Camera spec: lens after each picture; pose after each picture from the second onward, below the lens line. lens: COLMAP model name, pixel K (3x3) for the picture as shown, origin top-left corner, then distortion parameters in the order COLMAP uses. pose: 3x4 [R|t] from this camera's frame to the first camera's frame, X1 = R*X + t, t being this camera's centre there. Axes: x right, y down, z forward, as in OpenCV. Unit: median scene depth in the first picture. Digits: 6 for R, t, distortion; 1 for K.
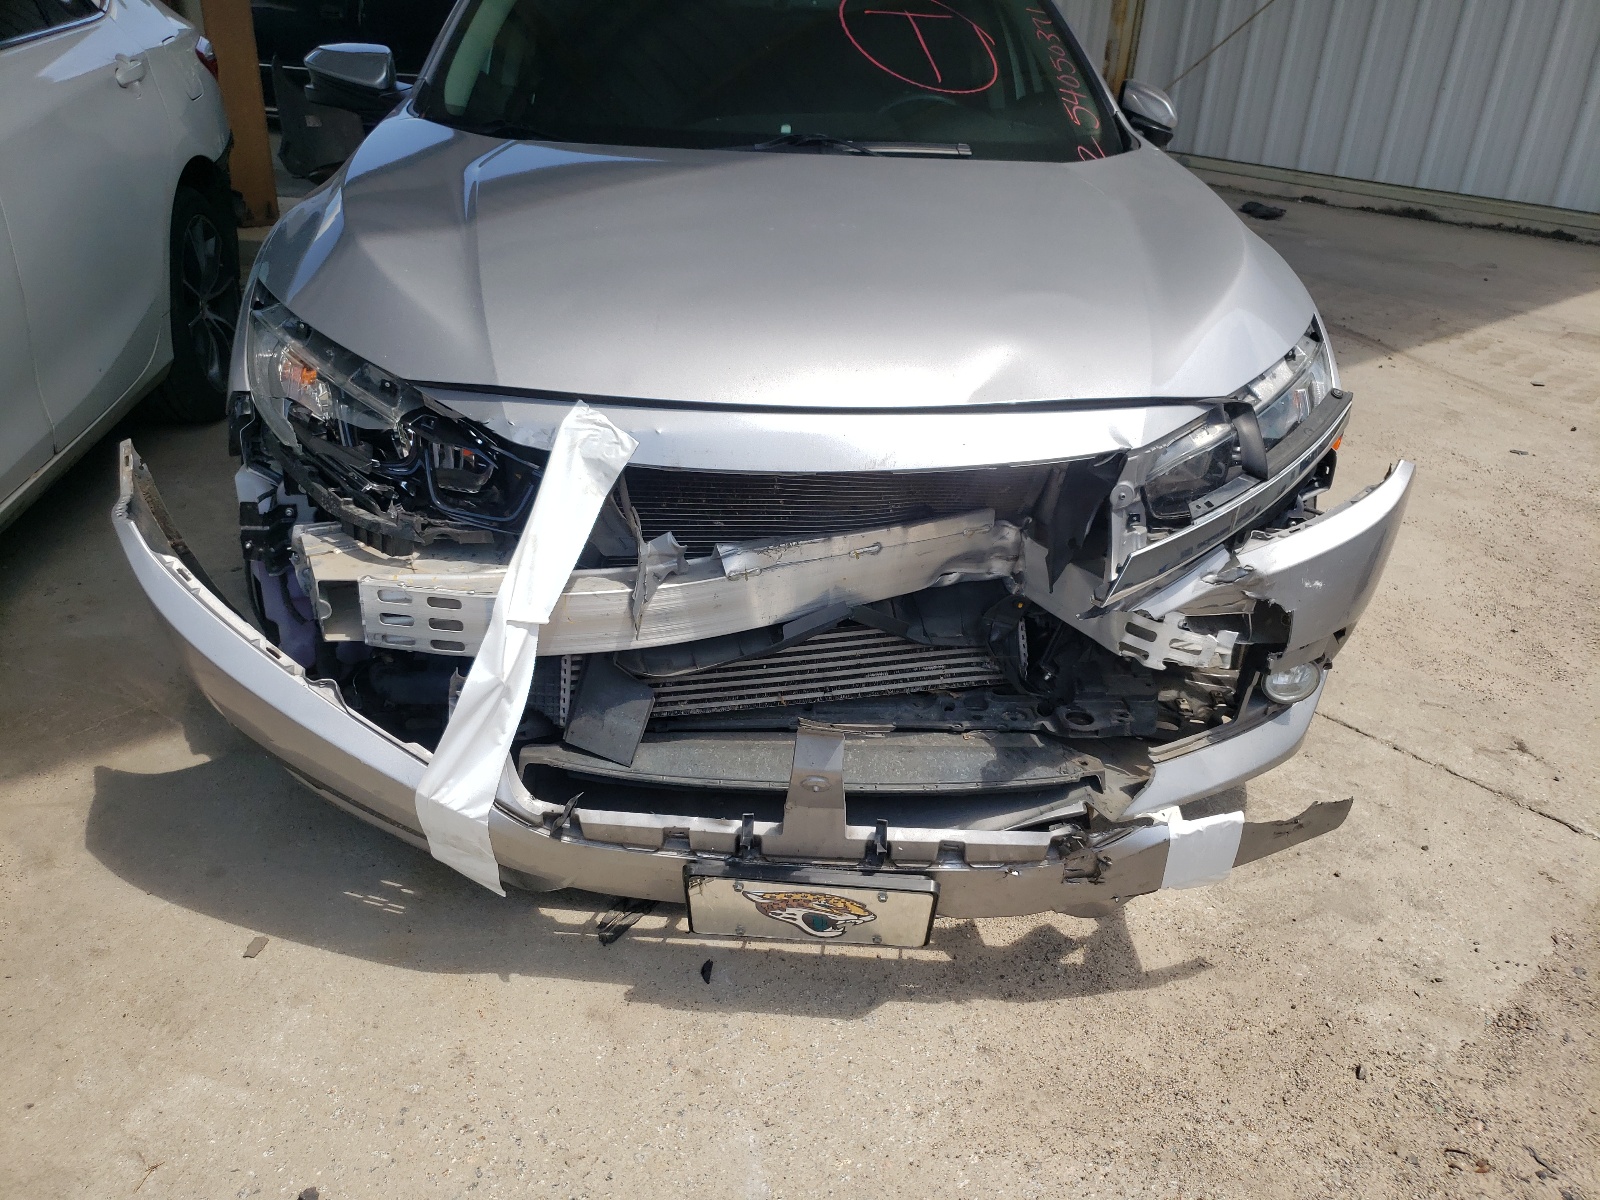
lens RADIAL K [[1371.6, 0, 800.5], [0, 1371.6, 543.9], [0, 0, 1]] dist [0.107836, -0.154989]
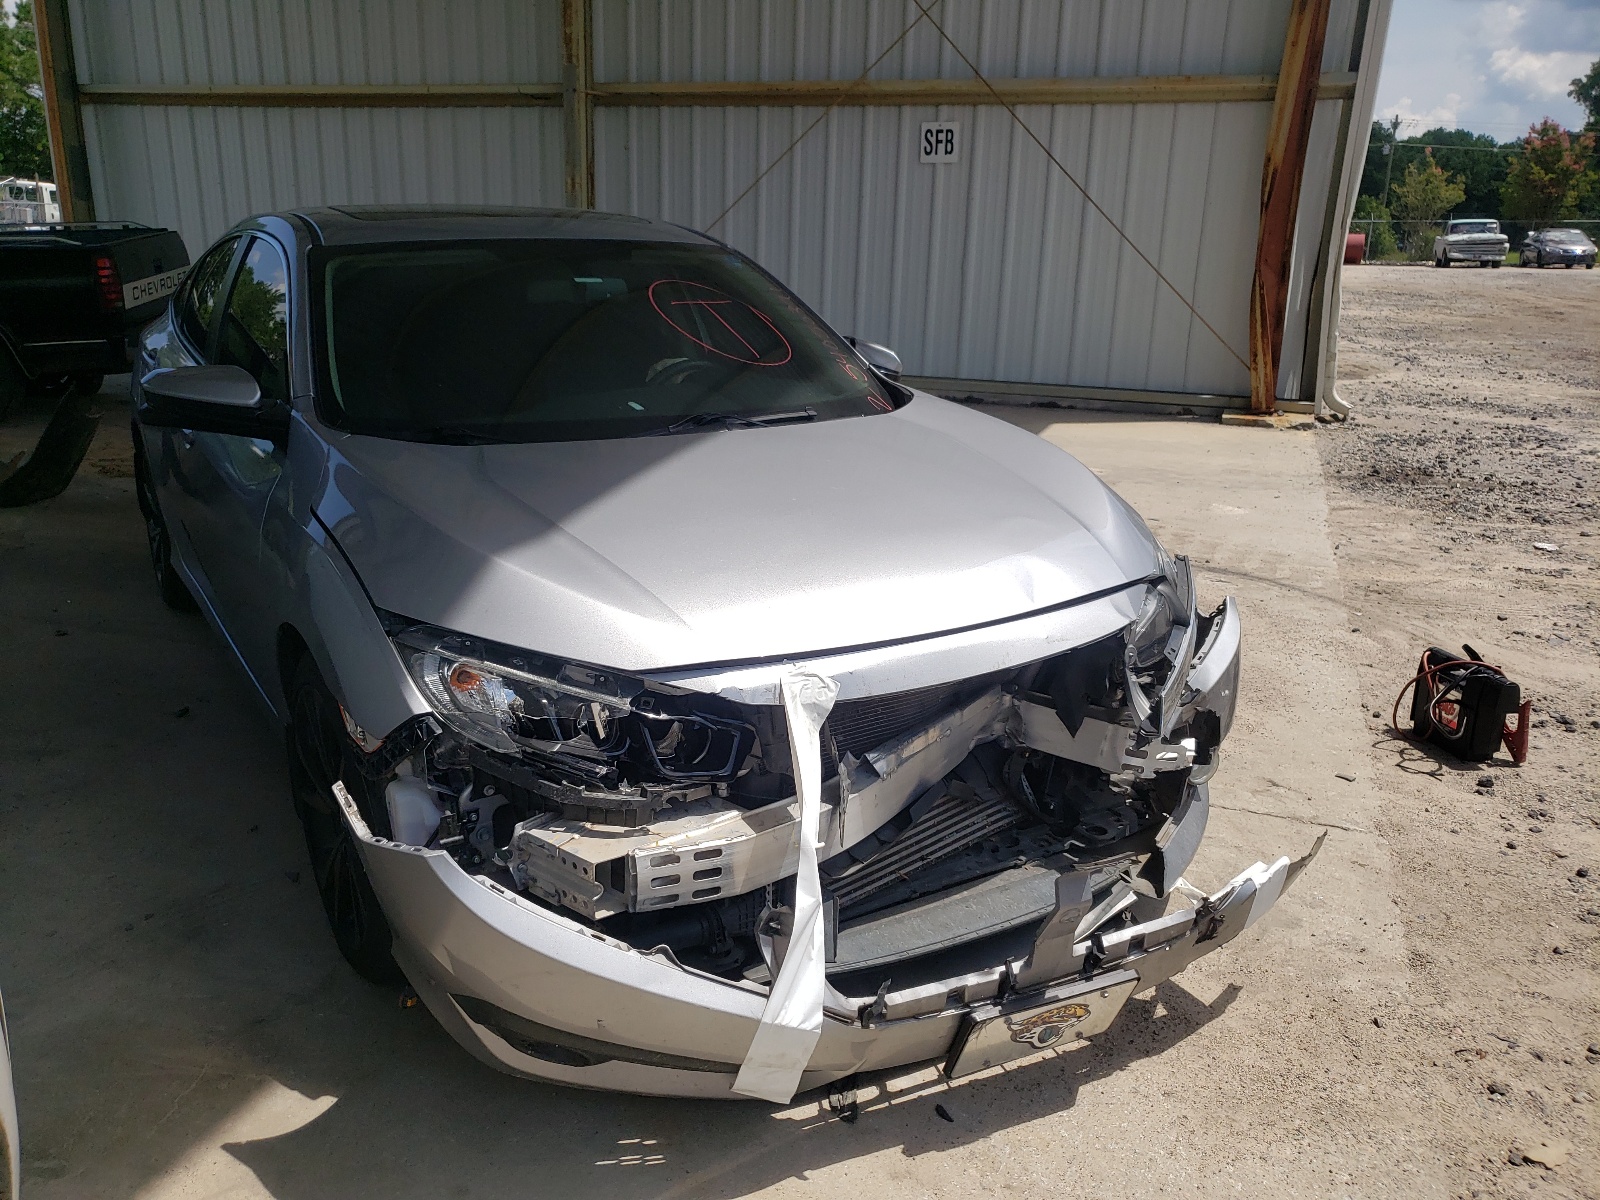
lens RADIAL K [[1371.6, 0, 800.5], [0, 1371.6, 543.9], [0, 0, 1]] dist [0.107836, -0.154989]
pose [[0.878962, -0.148263, 0.453260, -0.634814], [0.205566, 0.975403, -0.079576, -0.096772], [-0.430312, 0.163119, 0.887820, -0.085527]]
